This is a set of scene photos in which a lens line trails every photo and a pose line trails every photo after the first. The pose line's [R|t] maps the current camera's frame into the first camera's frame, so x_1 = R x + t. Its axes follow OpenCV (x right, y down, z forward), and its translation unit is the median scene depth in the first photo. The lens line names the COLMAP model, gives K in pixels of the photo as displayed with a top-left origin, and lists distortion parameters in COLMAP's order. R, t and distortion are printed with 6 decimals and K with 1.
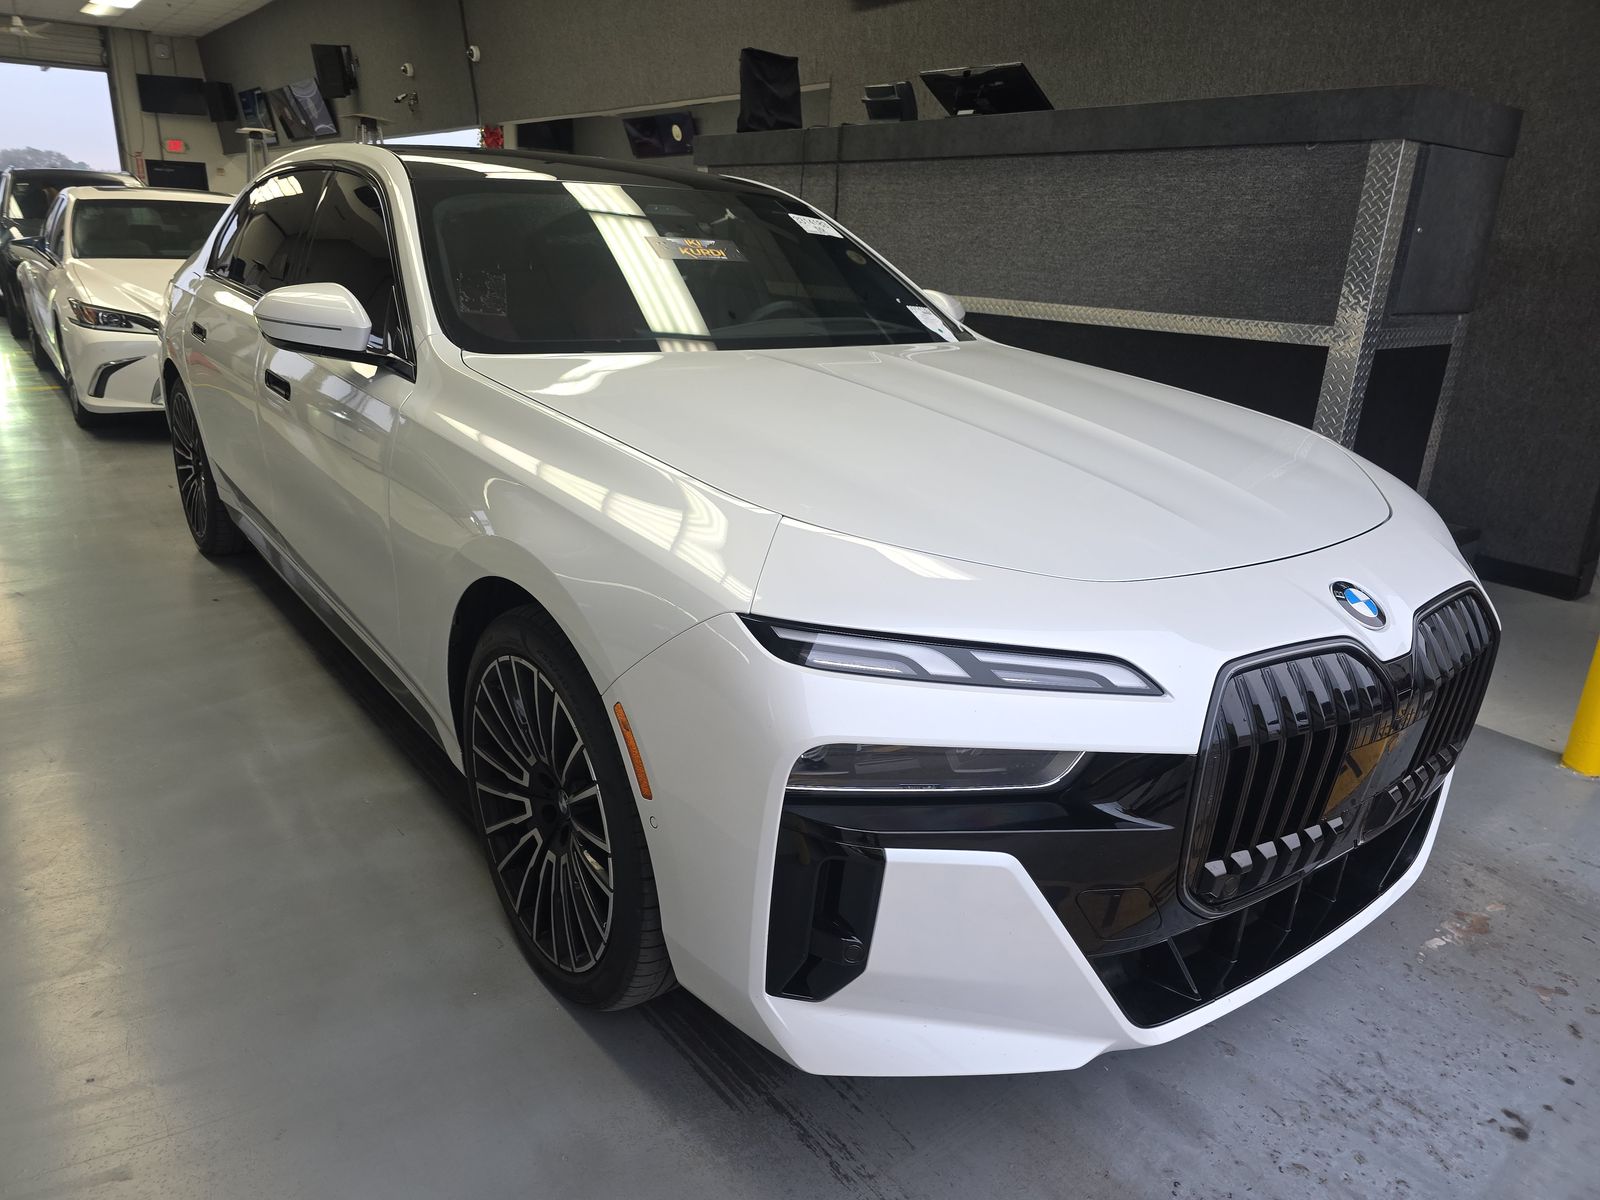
lens RADIAL K [[1082.0, 0, 790.5], [0, 1082.0, 610.5], [0, 0, 1]] dist [0.069868, -0.063186]
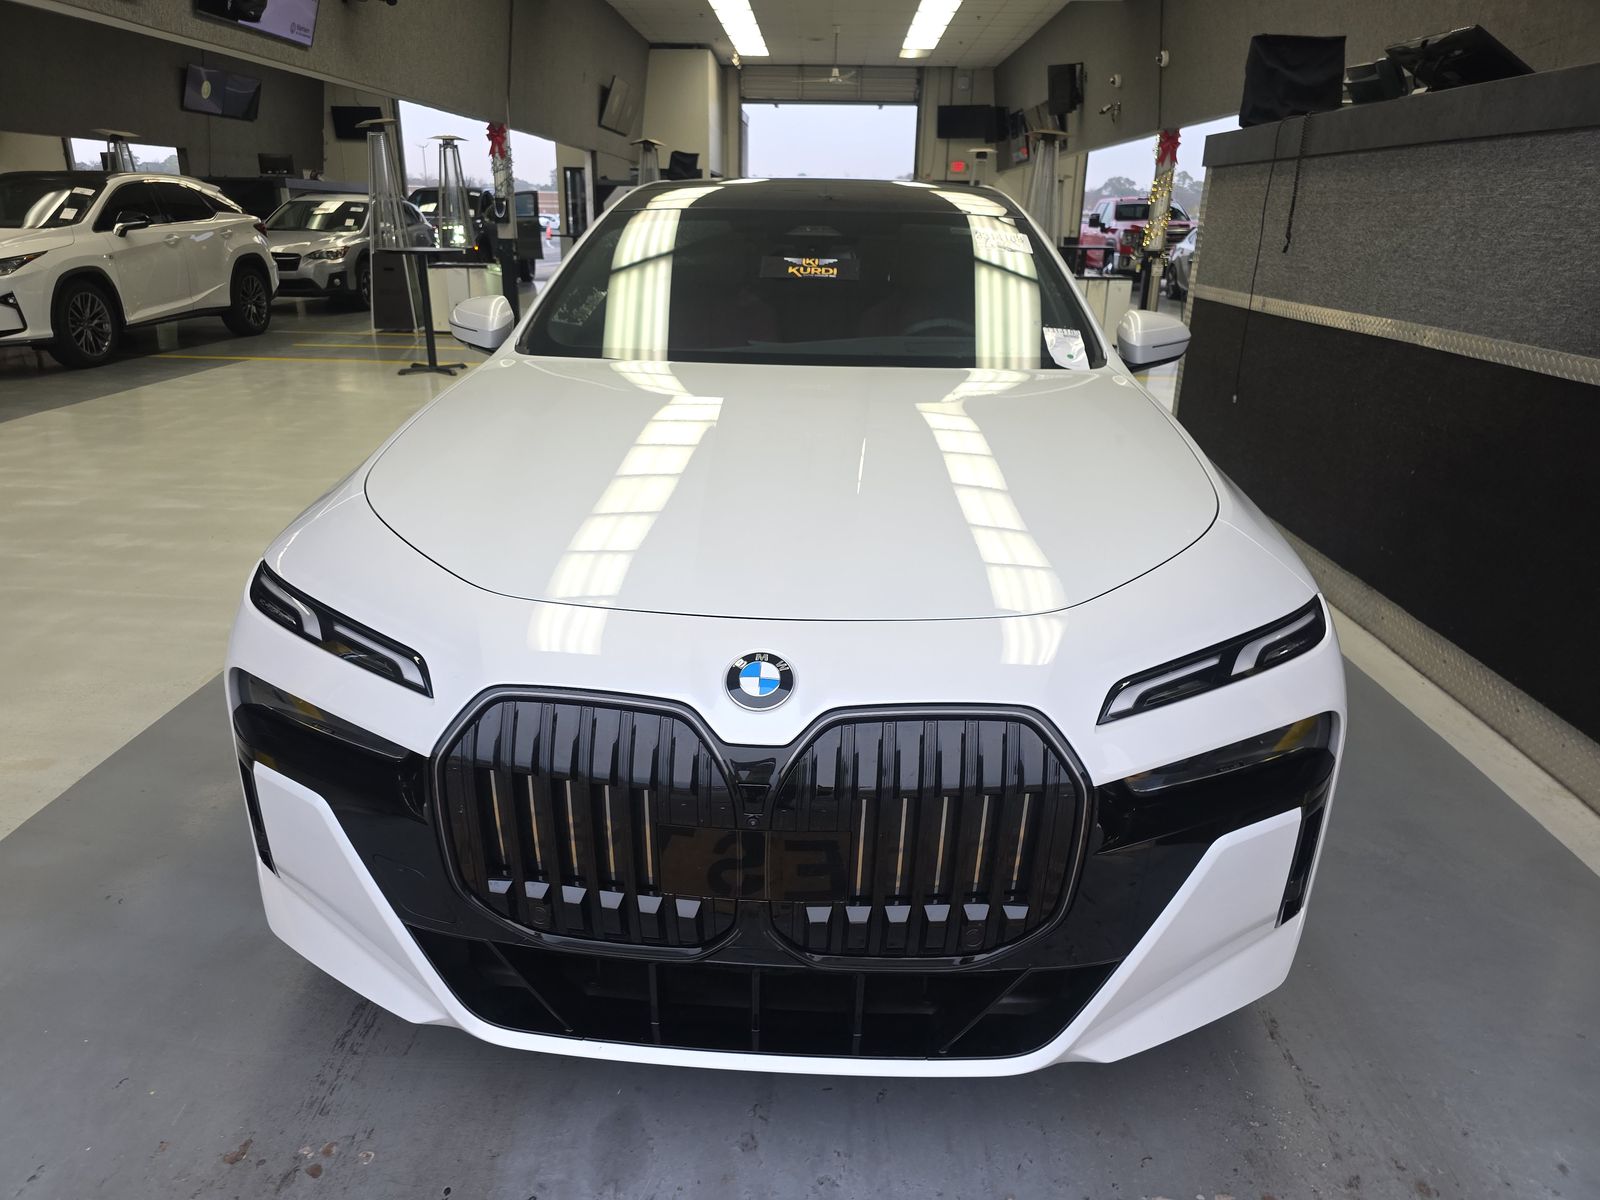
lens RADIAL K [[1082.0, 0, 790.5], [0, 1082.0, 610.5], [0, 0, 1]] dist [0.069868, -0.063186]
pose [[0.771475, 0.195470, -0.605490, 0.365863], [-0.196604, 0.978304, 0.065327, -0.043130], [0.605123, 0.068644, 0.793167, 0.103752]]
